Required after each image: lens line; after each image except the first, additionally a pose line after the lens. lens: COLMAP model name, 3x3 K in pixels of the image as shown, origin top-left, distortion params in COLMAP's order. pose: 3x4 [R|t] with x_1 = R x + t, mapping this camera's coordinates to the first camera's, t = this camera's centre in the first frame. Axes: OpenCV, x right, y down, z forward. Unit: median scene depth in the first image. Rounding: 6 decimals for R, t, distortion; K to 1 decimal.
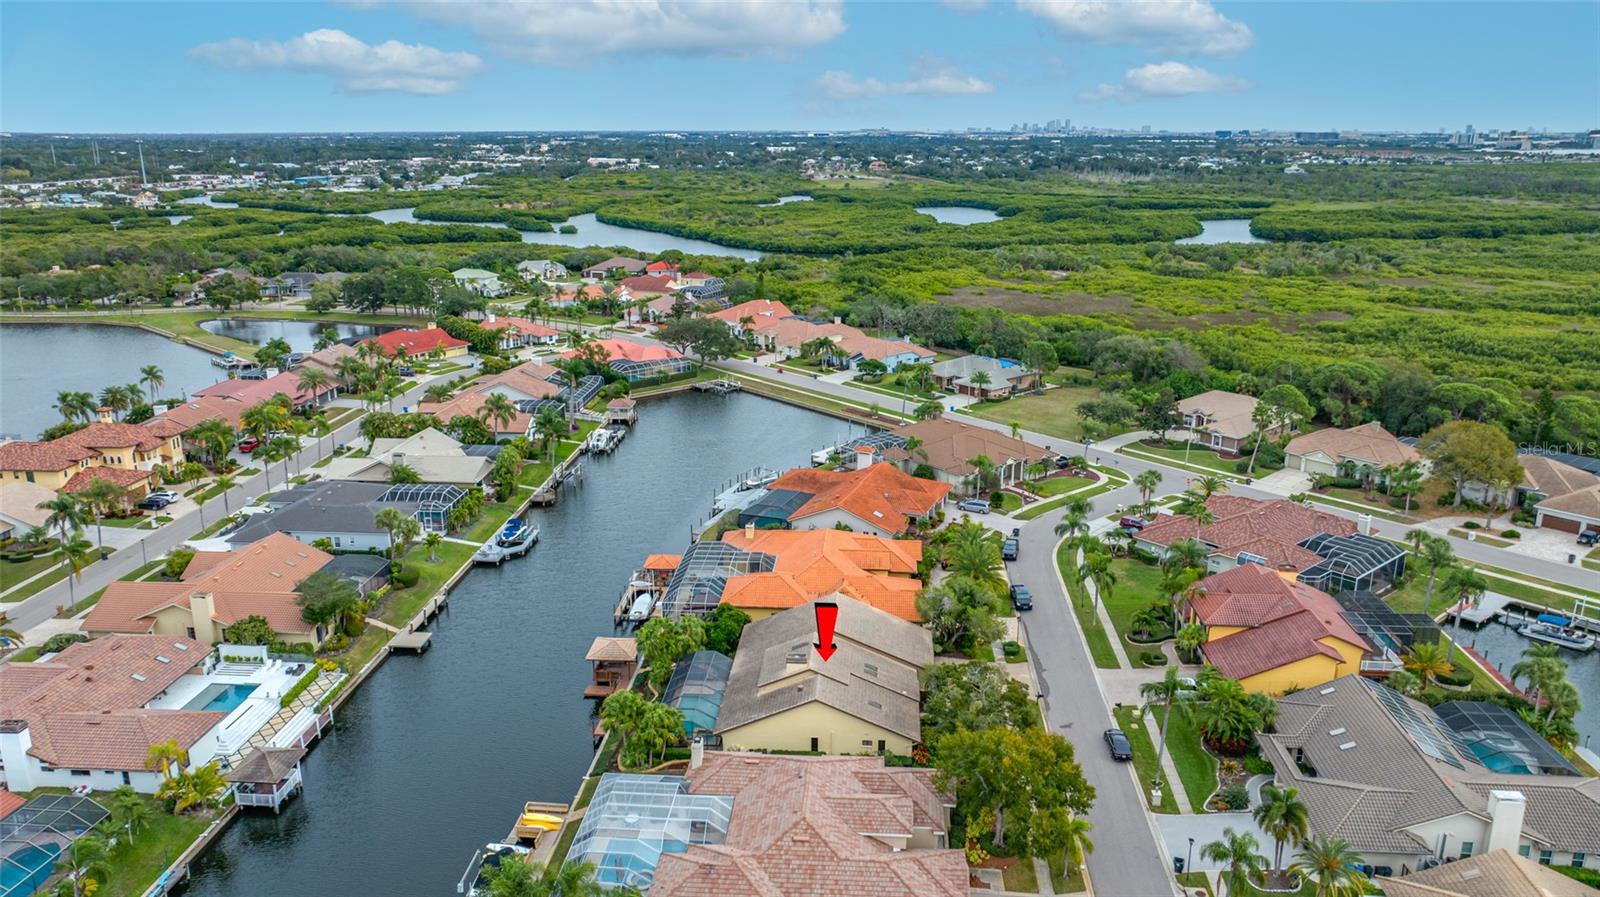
lens RADIAL K [[1114.7, 0, 800.0], [0, 1114.7, 448.5], [0, 0, 1]] dist [-0.031465, 0.027569]
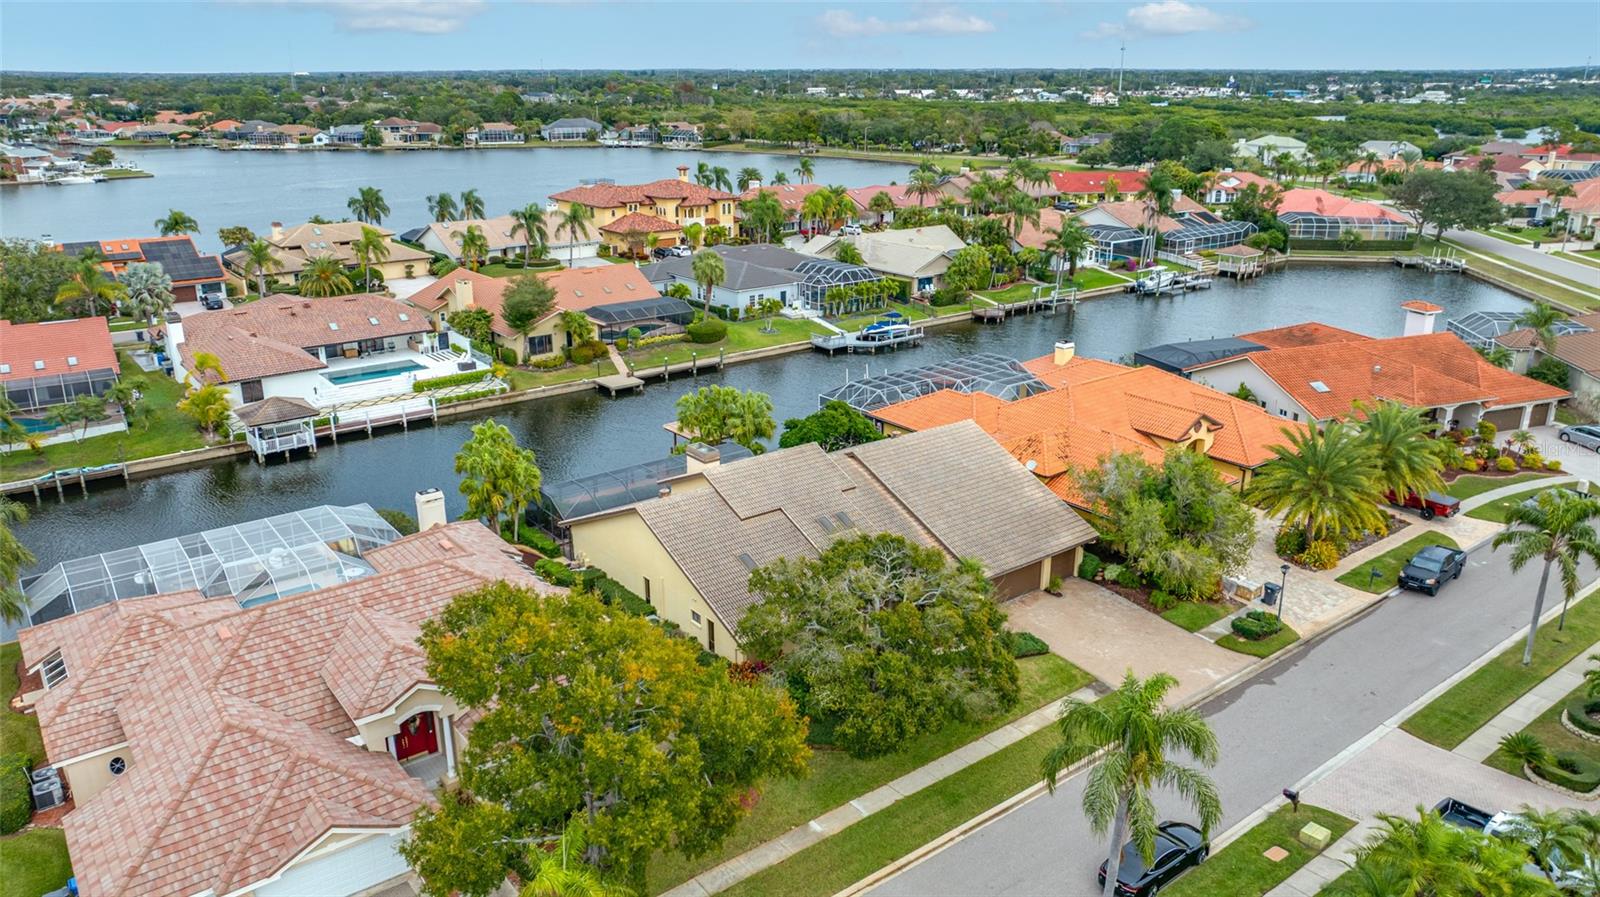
lens RADIAL K [[1114.7, 0, 800.0], [0, 1114.7, 448.5], [0, 0, 1]] dist [-0.031465, 0.027569]
pose [[0.666165, 0.237280, -0.707052, 0.304668], [-0.195628, 0.970437, 0.141355, 0.061011], [0.719690, 0.044153, 0.692890, 0.417058]]
